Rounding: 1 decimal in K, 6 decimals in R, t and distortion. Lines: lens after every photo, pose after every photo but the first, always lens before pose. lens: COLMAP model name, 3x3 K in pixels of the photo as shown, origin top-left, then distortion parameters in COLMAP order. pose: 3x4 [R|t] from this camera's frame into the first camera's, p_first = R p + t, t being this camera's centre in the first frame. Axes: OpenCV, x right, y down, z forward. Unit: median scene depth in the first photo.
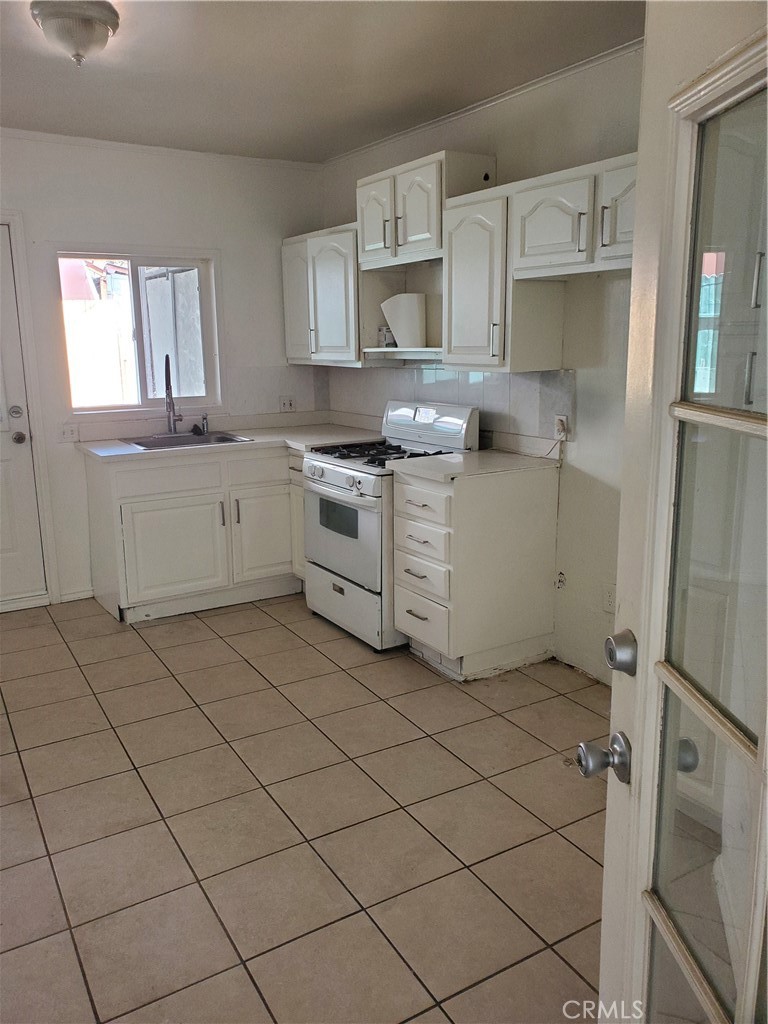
lens RADIAL K [[792.7, 0, 385.7], [0, 792.7, 508.5], [0, 0, 1]] dist [0.055545, -0.087321]
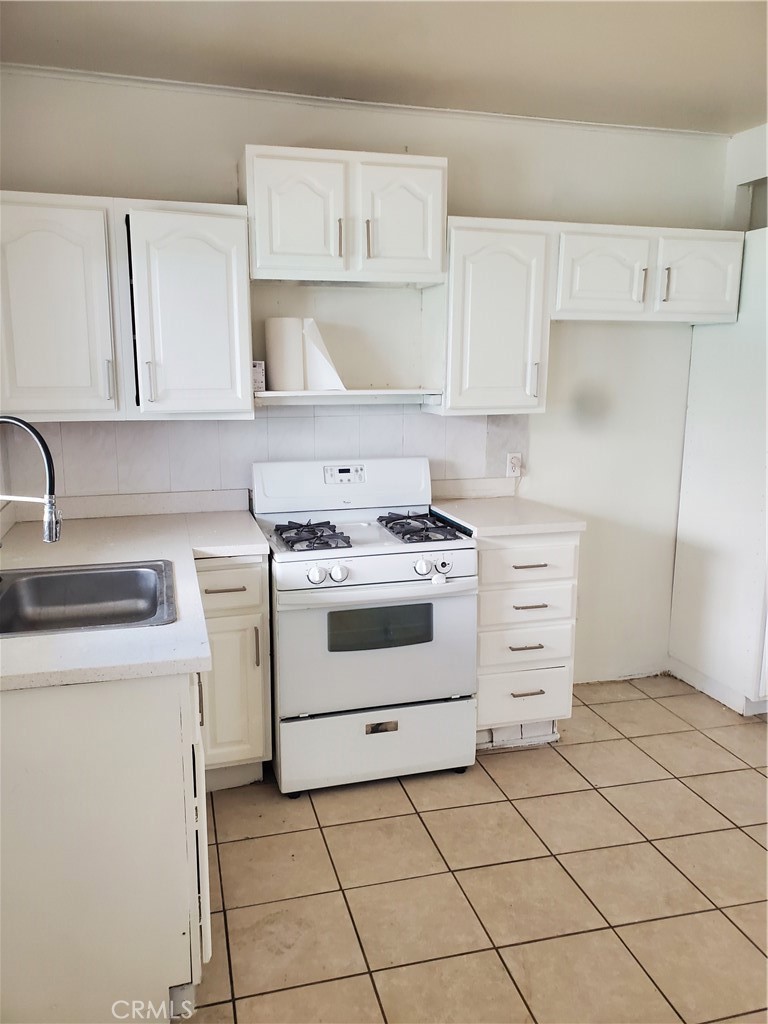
lens RADIAL K [[792.7, 0, 381.2], [0, 792.7, 516.1], [0, 0, 1]] dist [0.055545, -0.087321]
pose [[0.276104, -0.161838, 0.947404, -0.728903], [0.202824, 0.973334, 0.107158, -0.164163], [-0.939483, 0.162570, 0.301566, 0.780364]]
